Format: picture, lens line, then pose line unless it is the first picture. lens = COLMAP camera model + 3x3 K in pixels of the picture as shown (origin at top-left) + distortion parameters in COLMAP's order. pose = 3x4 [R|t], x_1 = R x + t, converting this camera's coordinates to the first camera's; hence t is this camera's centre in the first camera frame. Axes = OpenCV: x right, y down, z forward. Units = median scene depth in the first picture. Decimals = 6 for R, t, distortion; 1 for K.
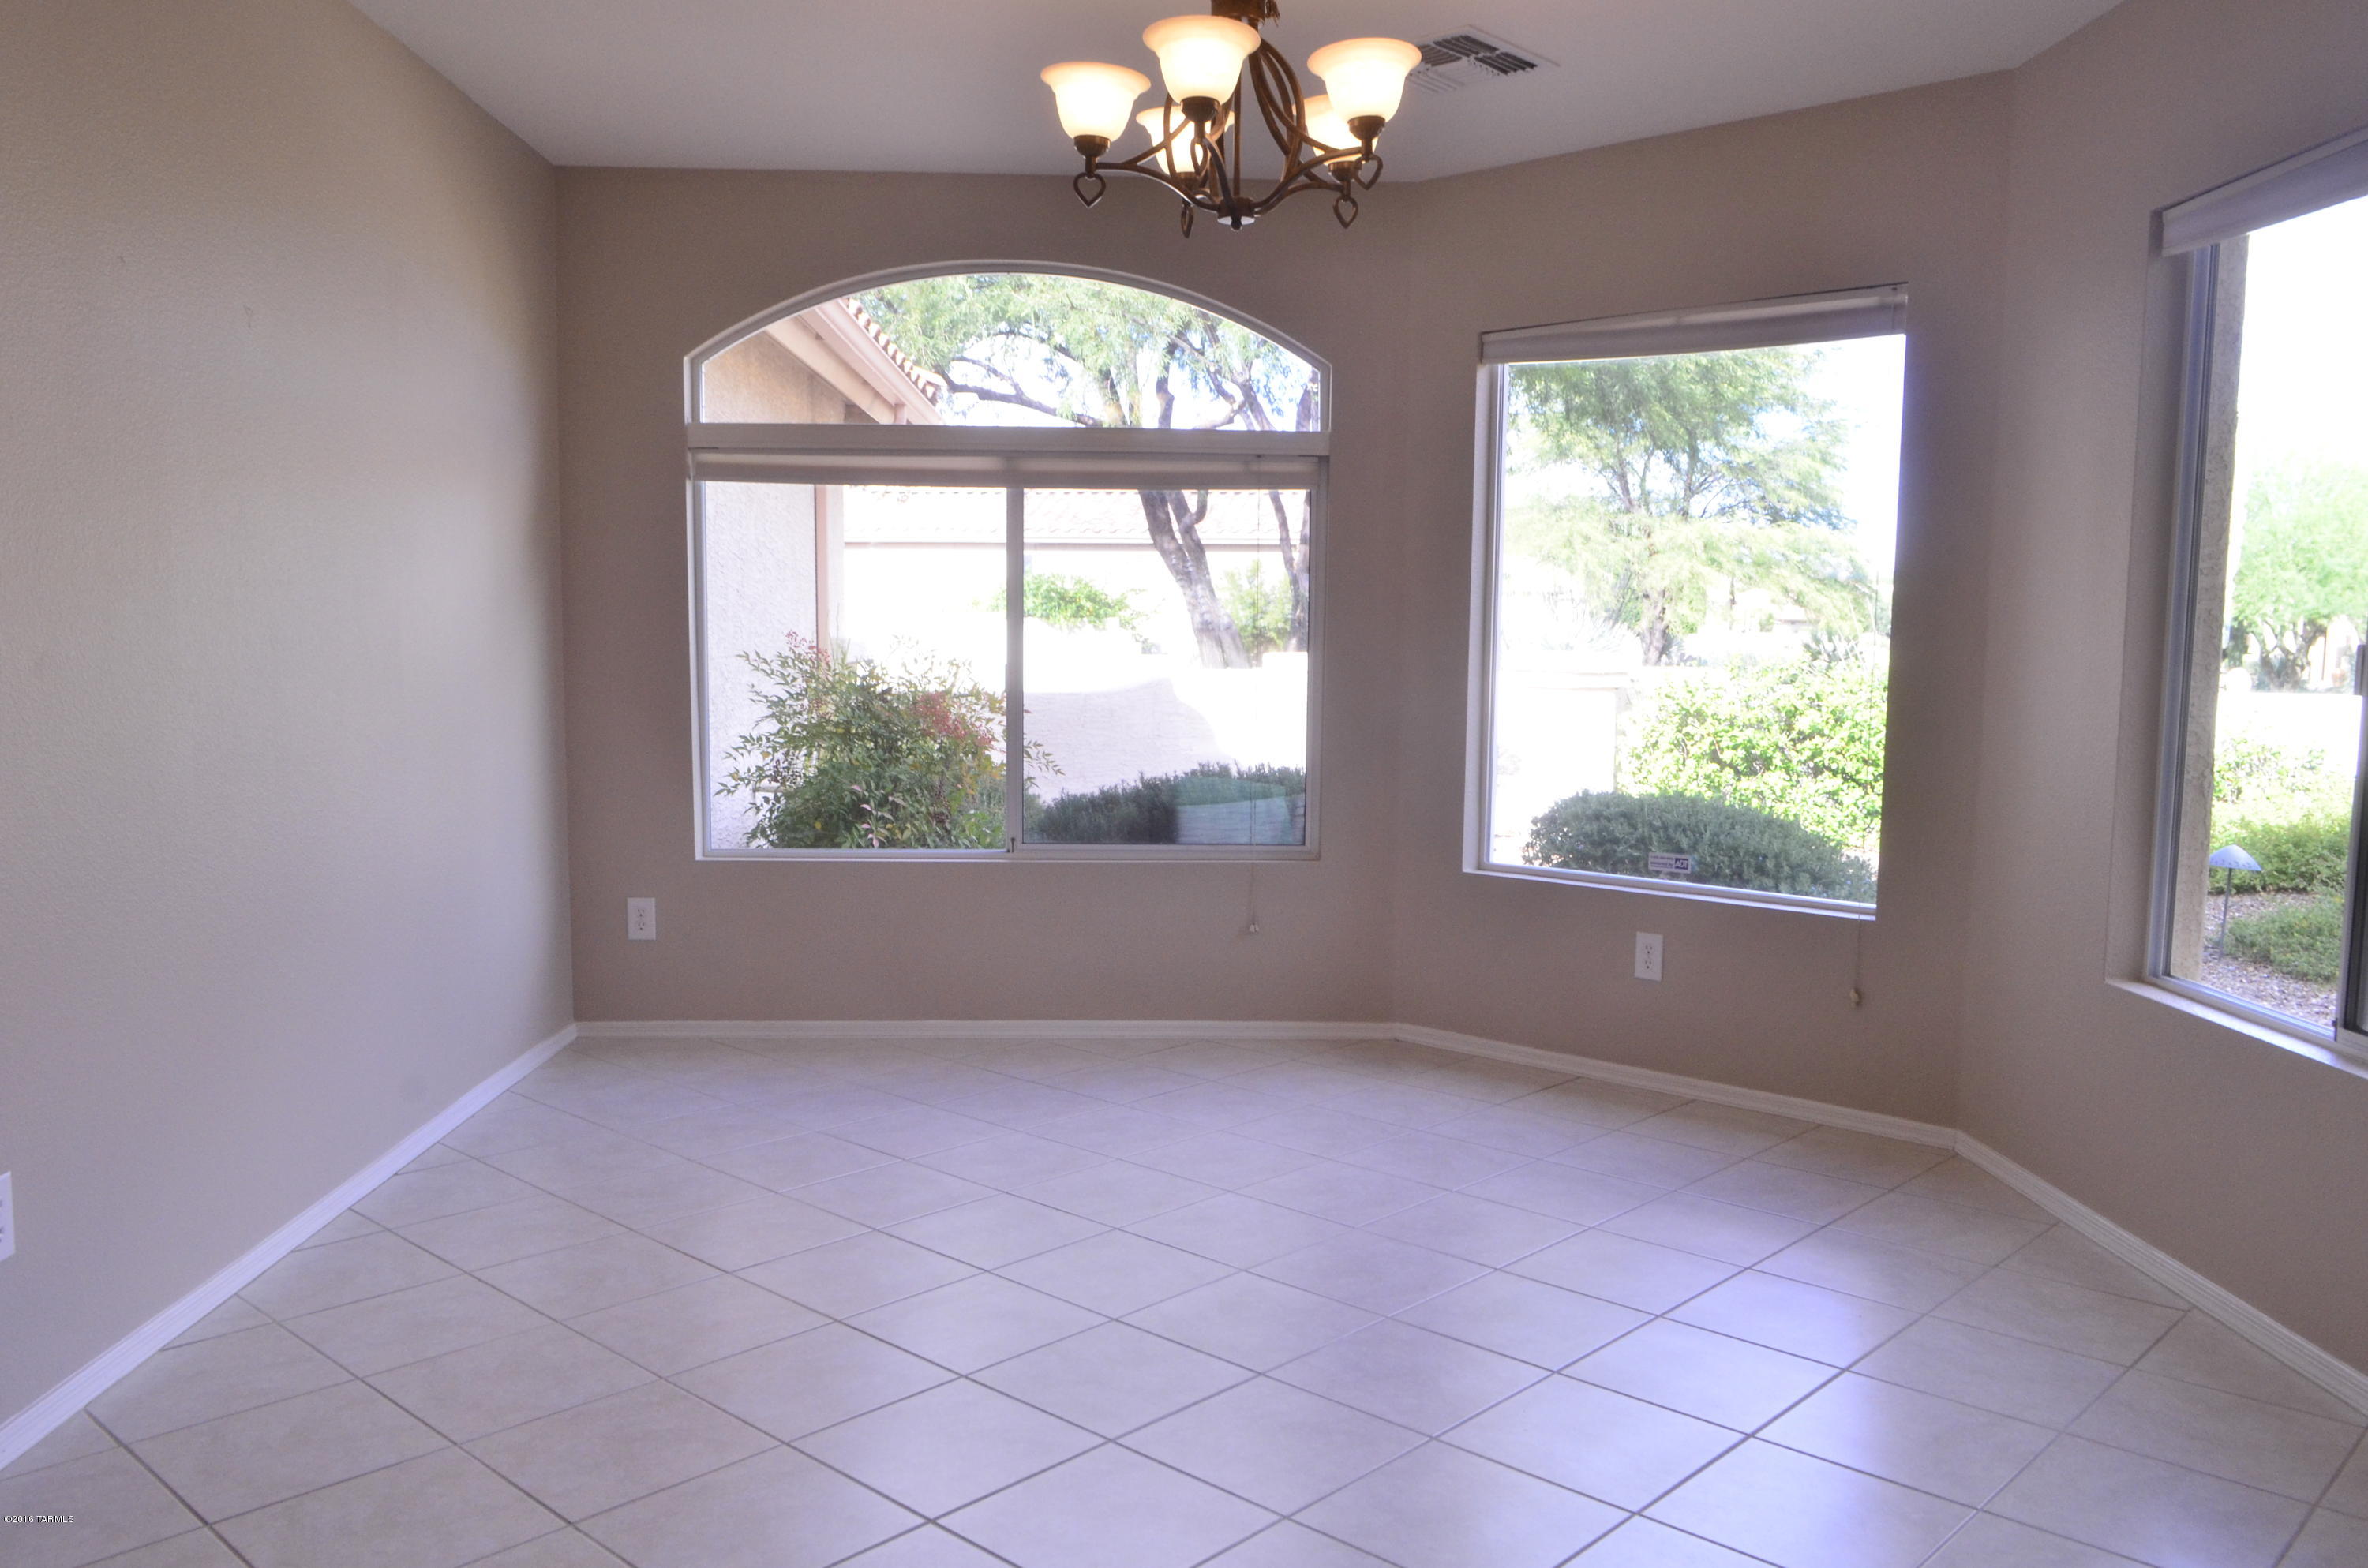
lens RADIAL K [[1860.2, 0, 1190.3], [0, 1860.2, 794.8], [0, 0, 1]] dist [0.001508, 0.001616]
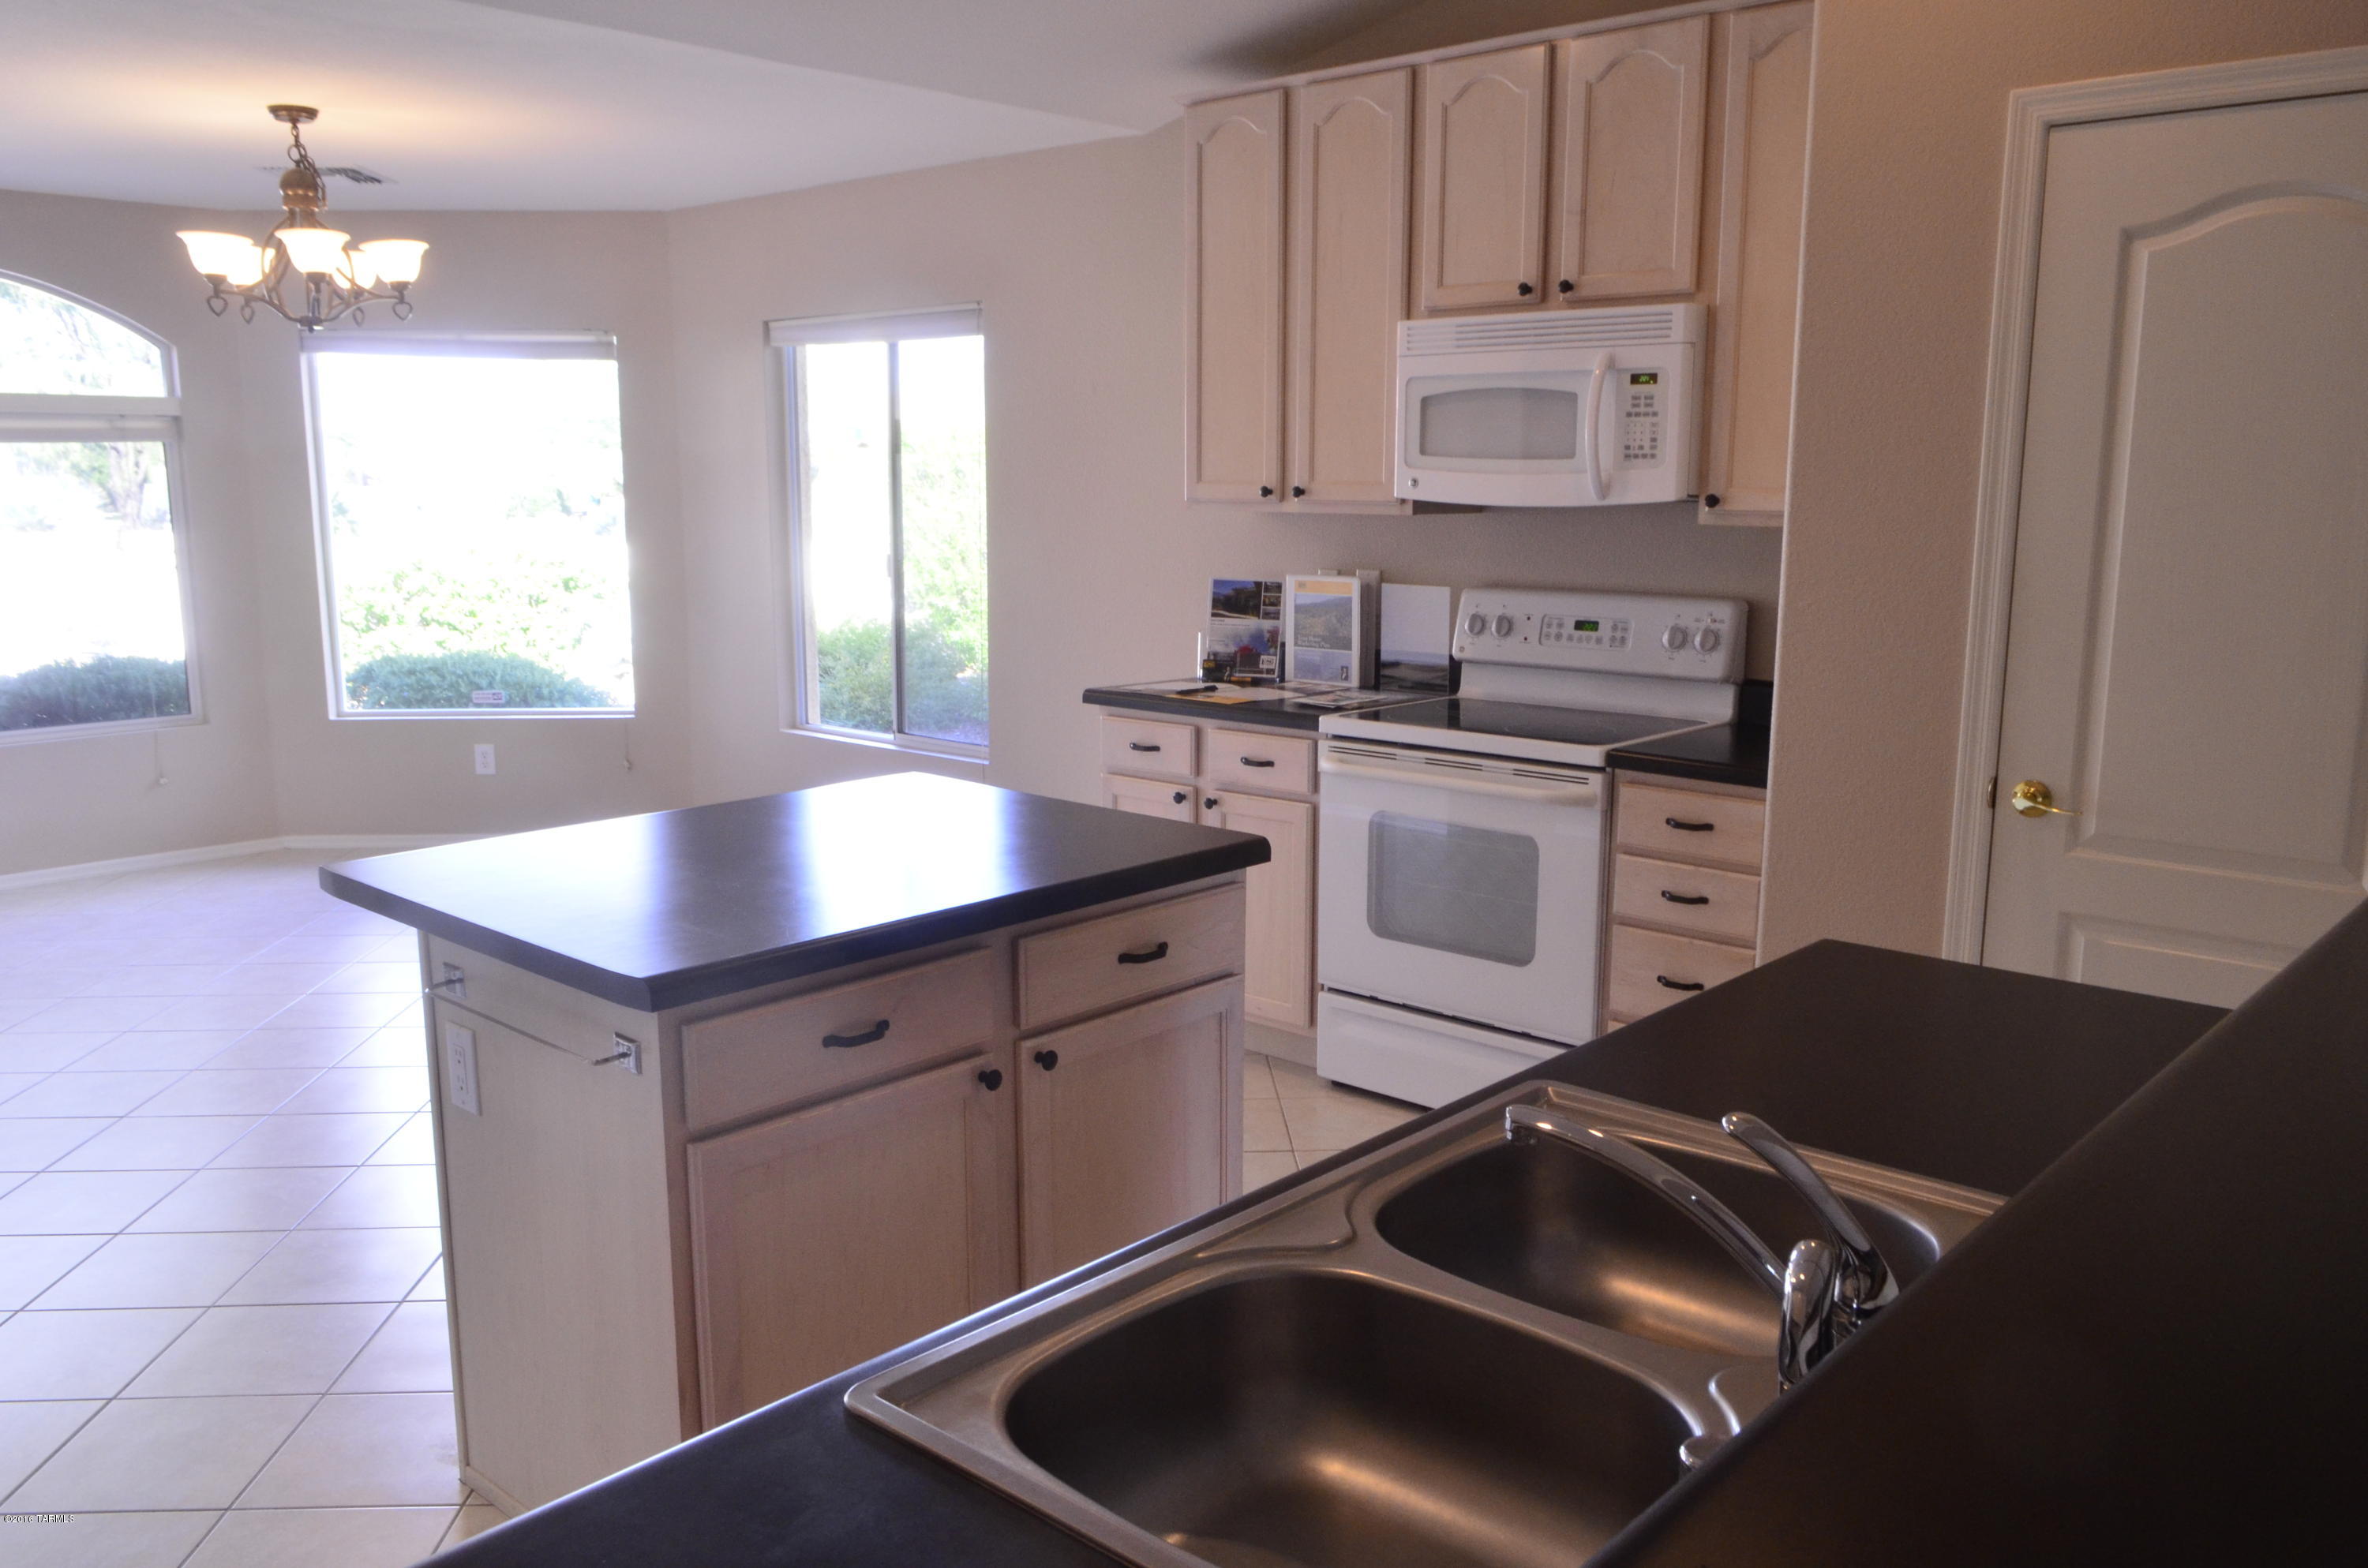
lens RADIAL K [[1860.2, 0, 1190.3], [0, 1860.2, 794.8], [0, 0, 1]] dist [0.001508, 0.001616]
pose [[0.702817, -0.137243, 0.698006, -0.393911], [0.075589, 0.990066, 0.118558, -0.019894], [-0.707343, -0.030563, 0.706209, -0.458007]]
